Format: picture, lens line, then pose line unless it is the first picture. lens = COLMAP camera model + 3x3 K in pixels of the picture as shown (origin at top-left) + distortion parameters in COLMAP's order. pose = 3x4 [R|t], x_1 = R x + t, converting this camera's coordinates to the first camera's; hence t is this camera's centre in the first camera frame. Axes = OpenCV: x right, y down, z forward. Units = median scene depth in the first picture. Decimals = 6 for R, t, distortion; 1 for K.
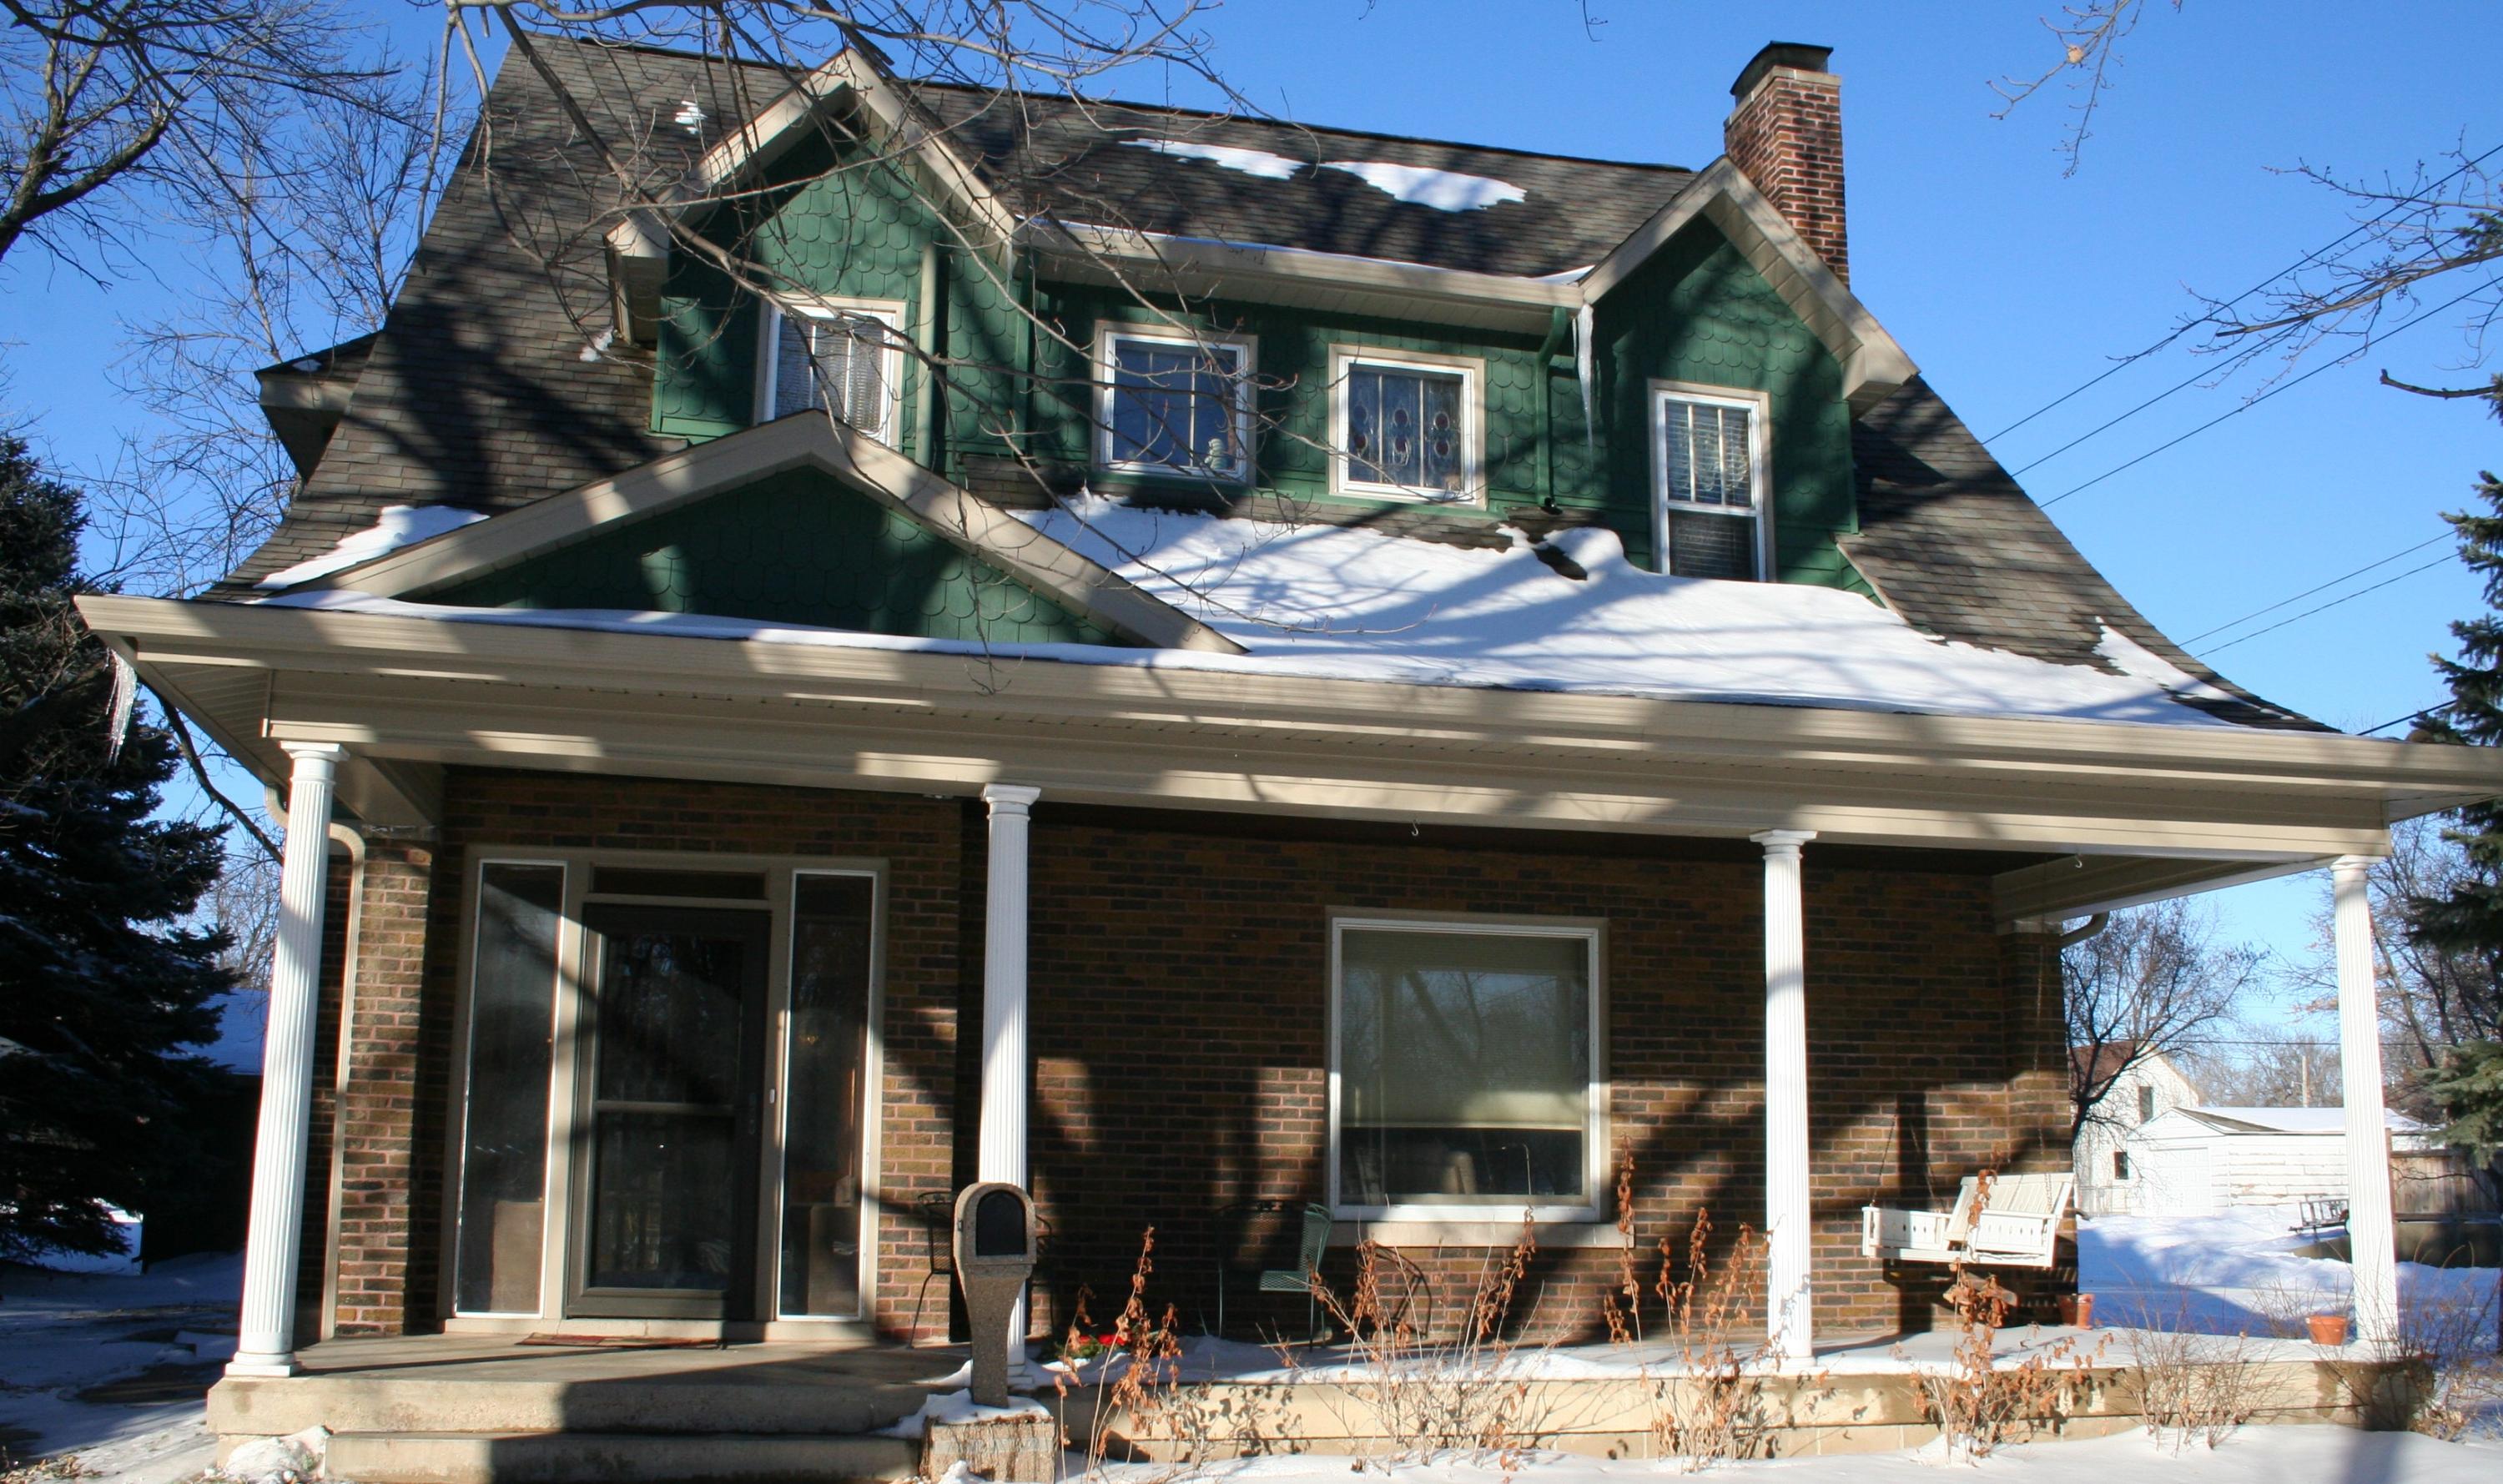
lens RADIAL K [[2248.1, 0, 1251.5], [0, 2248.1, 742.0], [0, 0, 1]] dist [-0.091769, 0.002717]
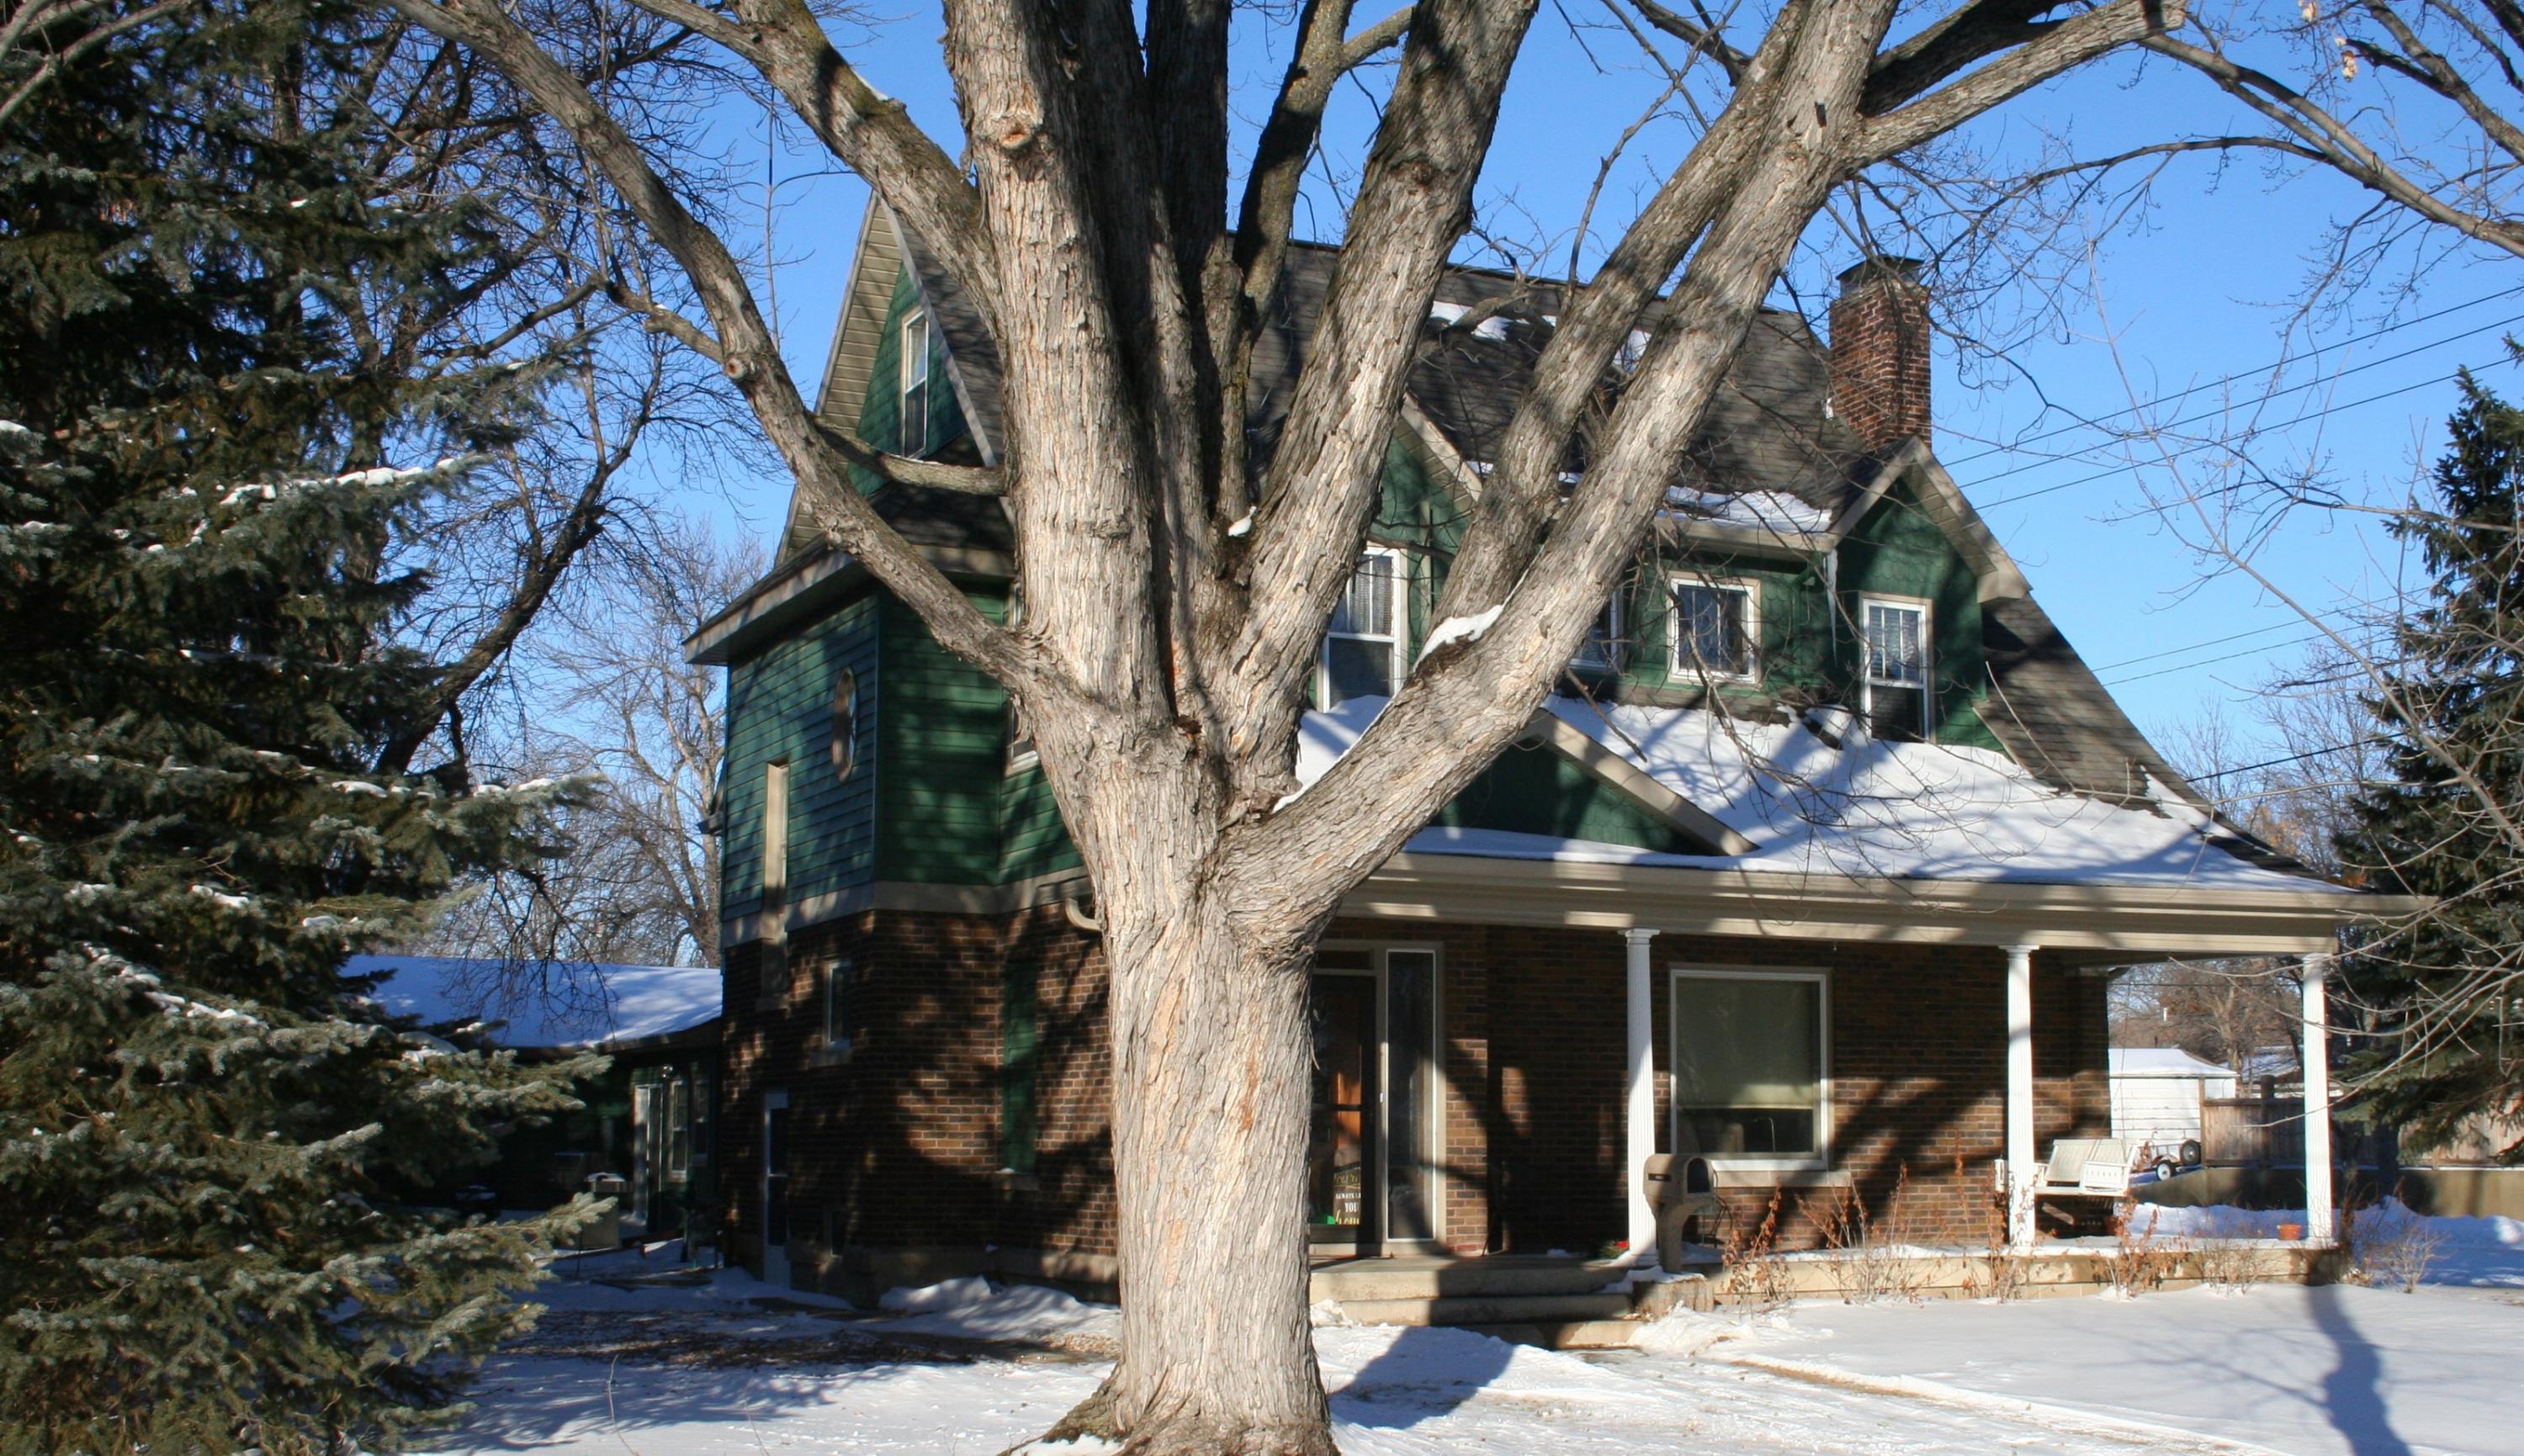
lens RADIAL K [[2935.6, 0, 1262.0], [0, 2935.6, 728.0], [0, 0, 1]] dist [-0.122881, -0.009451]
pose [[0.981786, 0.023473, 0.188535, -0.594843], [-0.035886, 0.997387, 0.062700, -0.192543], [-0.186570, -0.068324, 0.980063, -0.837304]]
